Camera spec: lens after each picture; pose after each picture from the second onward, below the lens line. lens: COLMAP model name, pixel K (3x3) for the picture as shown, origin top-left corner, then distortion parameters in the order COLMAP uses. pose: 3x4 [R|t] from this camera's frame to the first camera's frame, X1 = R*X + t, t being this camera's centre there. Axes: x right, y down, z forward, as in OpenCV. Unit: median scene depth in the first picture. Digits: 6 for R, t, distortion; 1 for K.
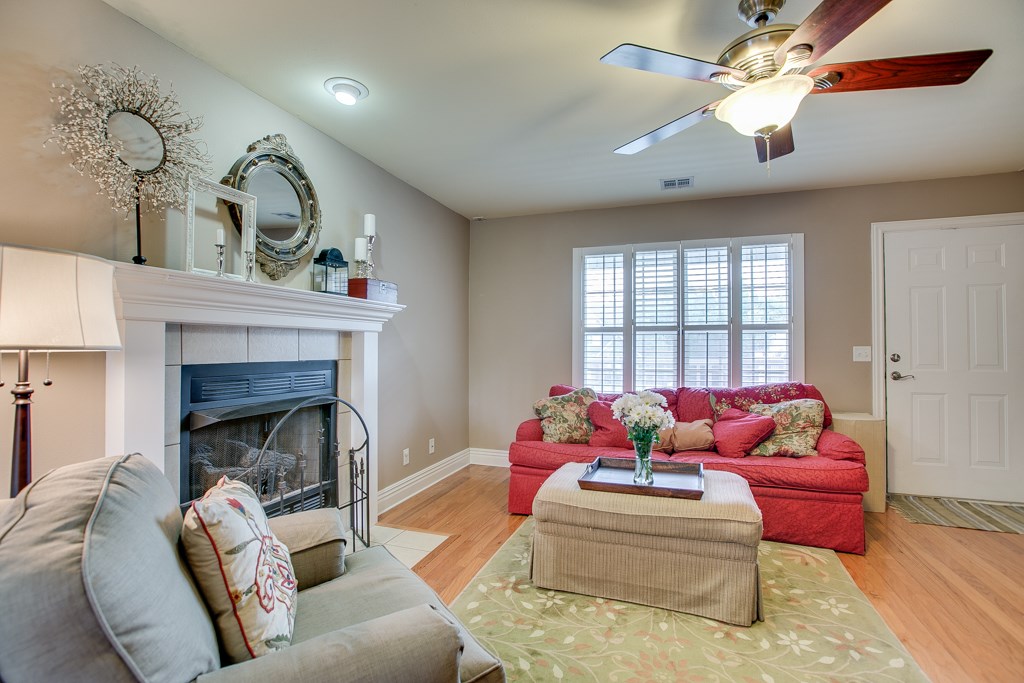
lens RADIAL K [[469.9, 0, 515.8], [0, 469.9, 340.2], [0, 0, 1]] dist [-0.054117, 0.022641]
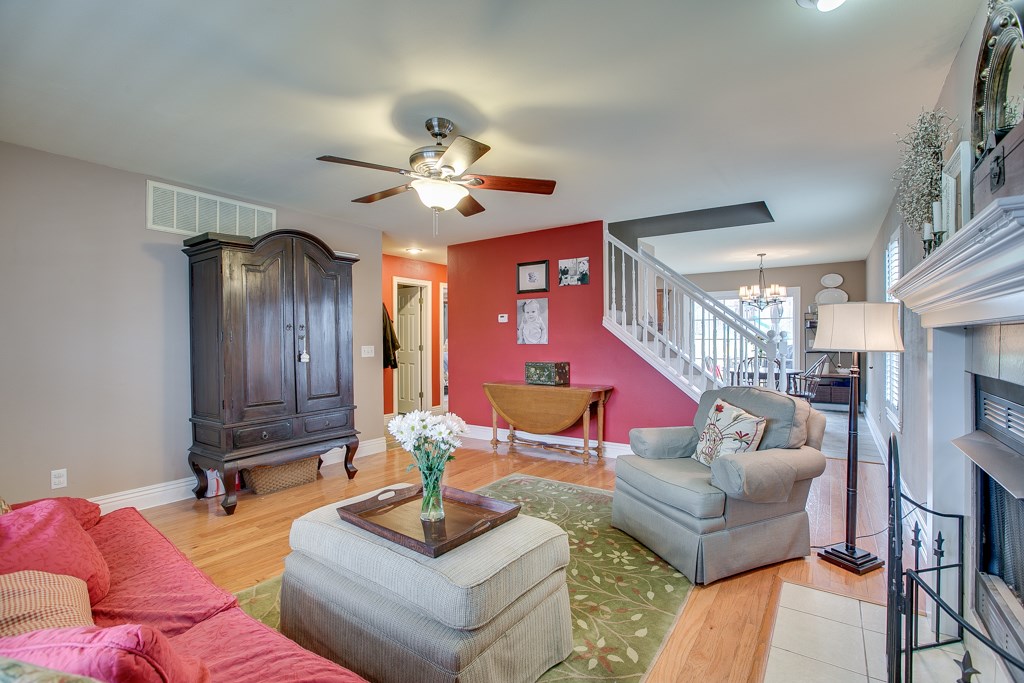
lens RADIAL K [[469.9, 0, 515.8], [0, 469.9, 340.2], [0, 0, 1]] dist [-0.054117, 0.022641]
pose [[-0.963907, 0.004094, 0.266209, -0.070911], [0.001618, 0.999953, -0.009519, 0.000395], [-0.266235, -0.008745, -0.963868, 1.413381]]
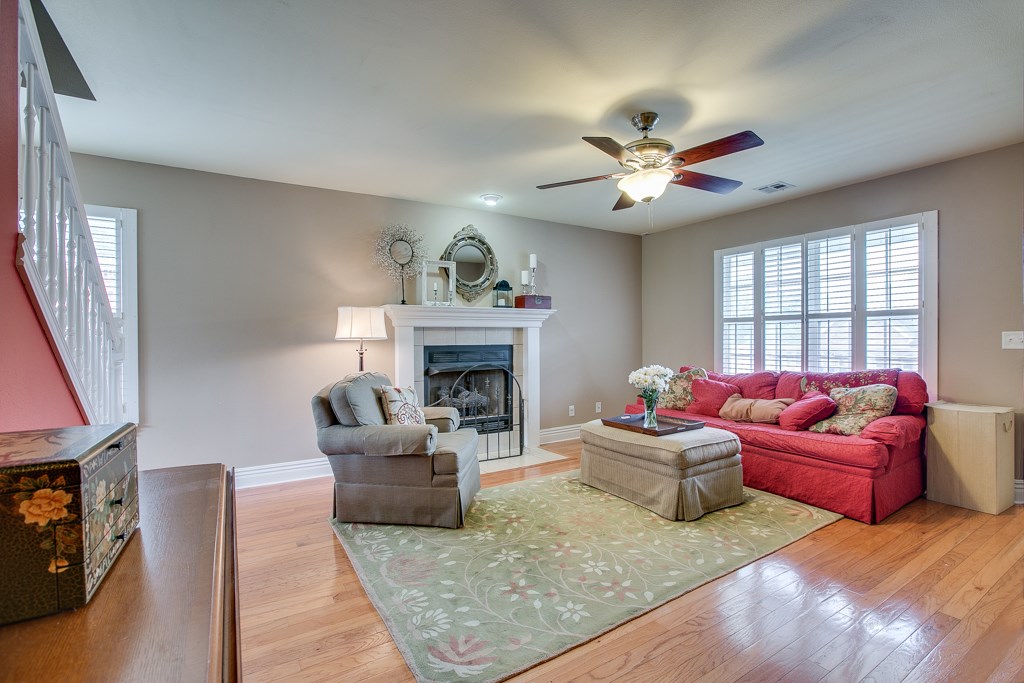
lens RADIAL K [[467.4, 0, 515.4], [0, 467.4, 339.7], [0, 0, 1]] dist [-0.054951, 0.022325]
pose [[0.778967, -0.004665, -0.627047, 0.693958], [0.017396, 0.999748, 0.014173, 0.000593], [0.626823, -0.021949, 0.778852, -0.320730]]
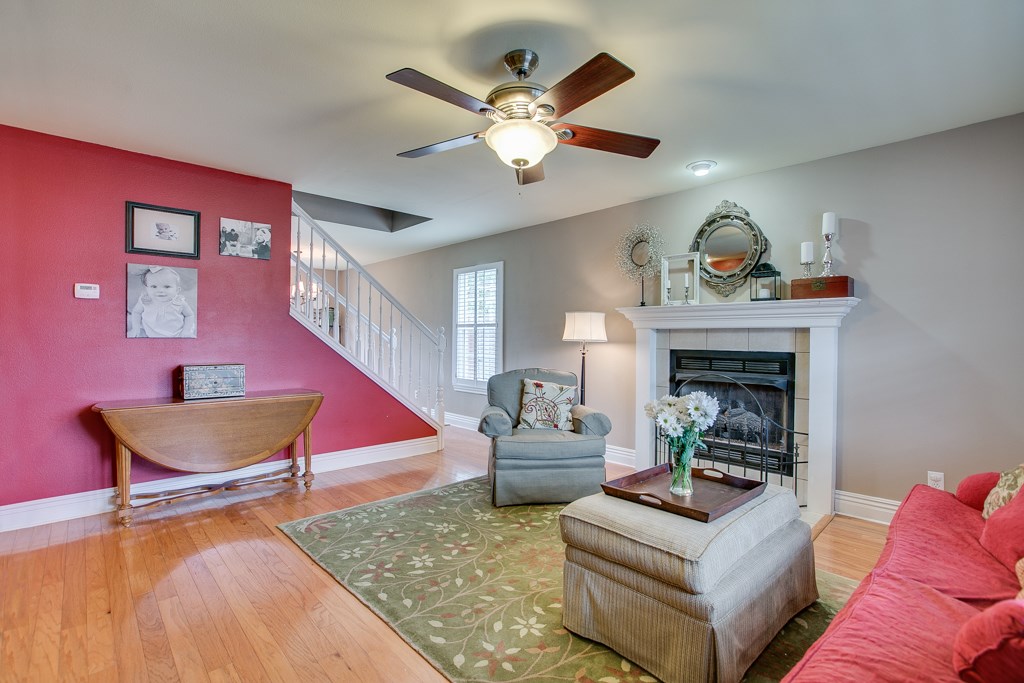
lens RADIAL K [[469.9, 0, 515.8], [0, 469.9, 340.2], [0, 0, 1]] dist [-0.054117, 0.022641]
pose [[-0.456365, -0.001409, -0.889792, 0.965829], [0.004829, 0.999980, -0.004060, 0.012955], [0.889780, -0.006149, -0.456349, 0.905159]]
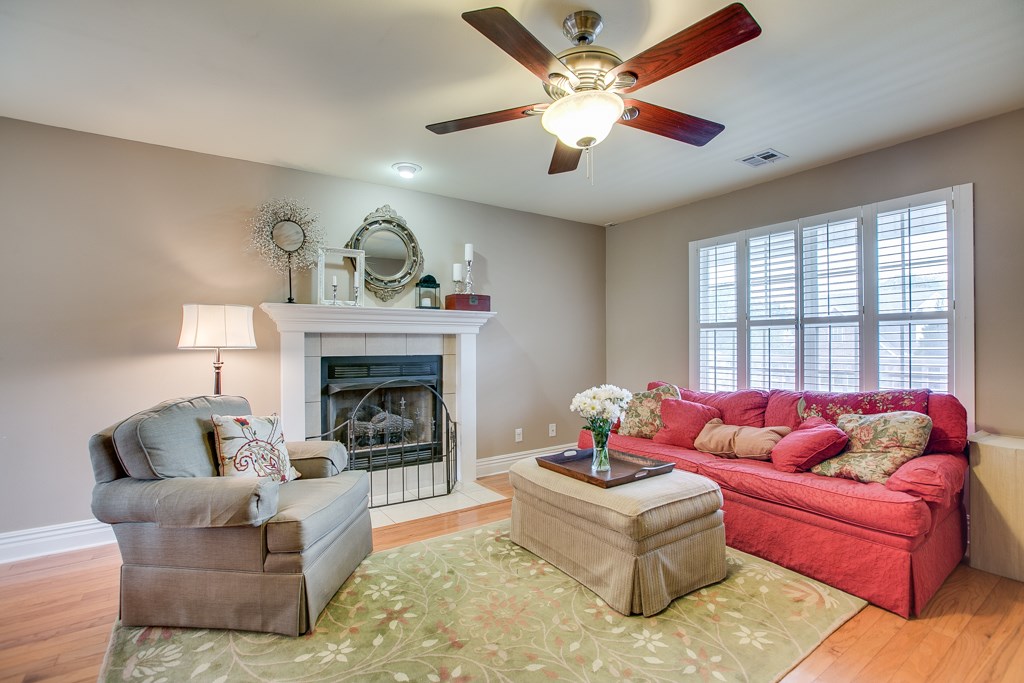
lens RADIAL K [[469.9, 0, 515.8], [0, 469.9, 340.2], [0, 0, 1]] dist [-0.054117, 0.022641]
pose [[0.805528, -0.010713, -0.592462, 0.610648], [0.014061, 0.999901, 0.001038, 0.000811], [0.592392, -0.009166, 0.805598, 0.015056]]
